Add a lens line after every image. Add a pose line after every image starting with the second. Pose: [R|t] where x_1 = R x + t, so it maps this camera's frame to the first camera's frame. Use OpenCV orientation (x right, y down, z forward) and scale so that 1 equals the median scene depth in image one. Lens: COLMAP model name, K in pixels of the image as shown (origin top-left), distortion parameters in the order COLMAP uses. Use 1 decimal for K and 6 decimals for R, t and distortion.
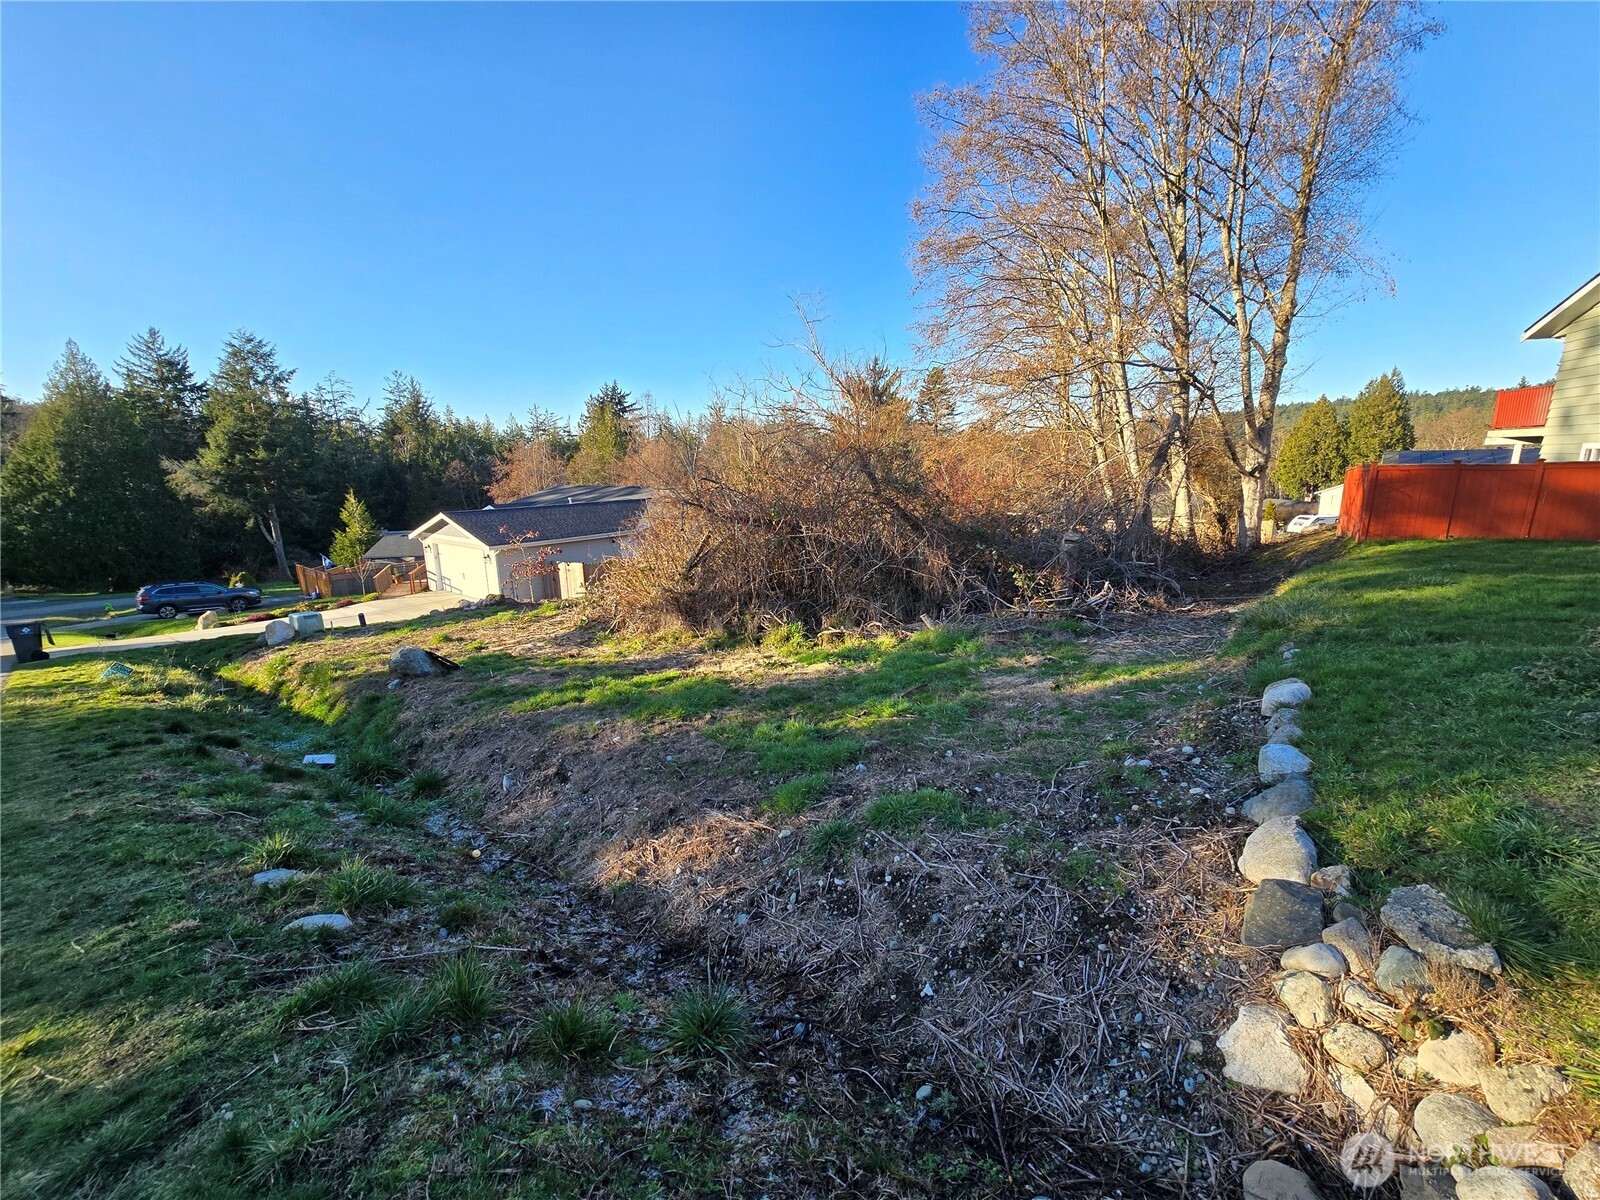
lens RADIAL K [[647.1, 0, 800.0], [0, 647.1, 599.7], [0, 0, 1]] dist [-0.004591, 0.001419]
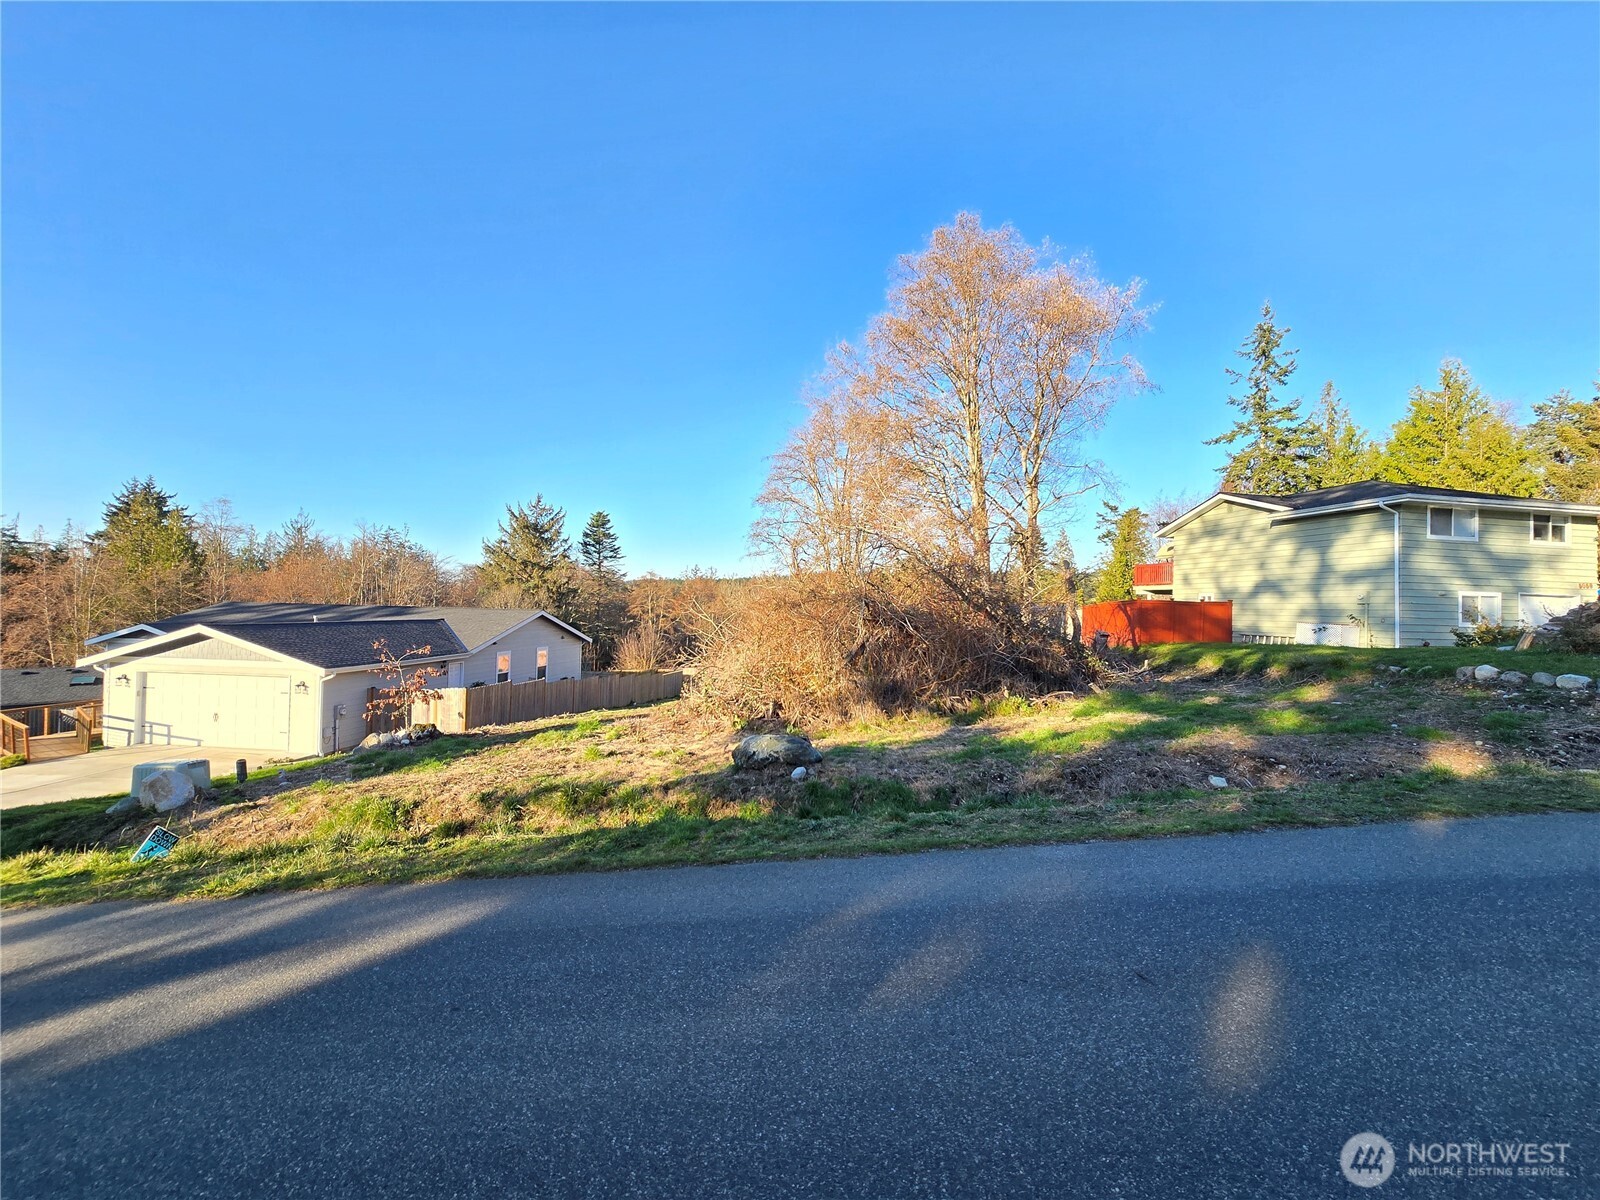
lens RADIAL K [[647.1, 0, 783.1], [0, 647.1, 595.0], [0, 0, 1]] dist [-0.004591, 0.001419]
pose [[0.825566, 0.050194, 0.562068, -0.384396], [0.079475, 0.975767, -0.203871, 0.022557], [-0.558680, 0.212979, 0.801571, 0.082951]]
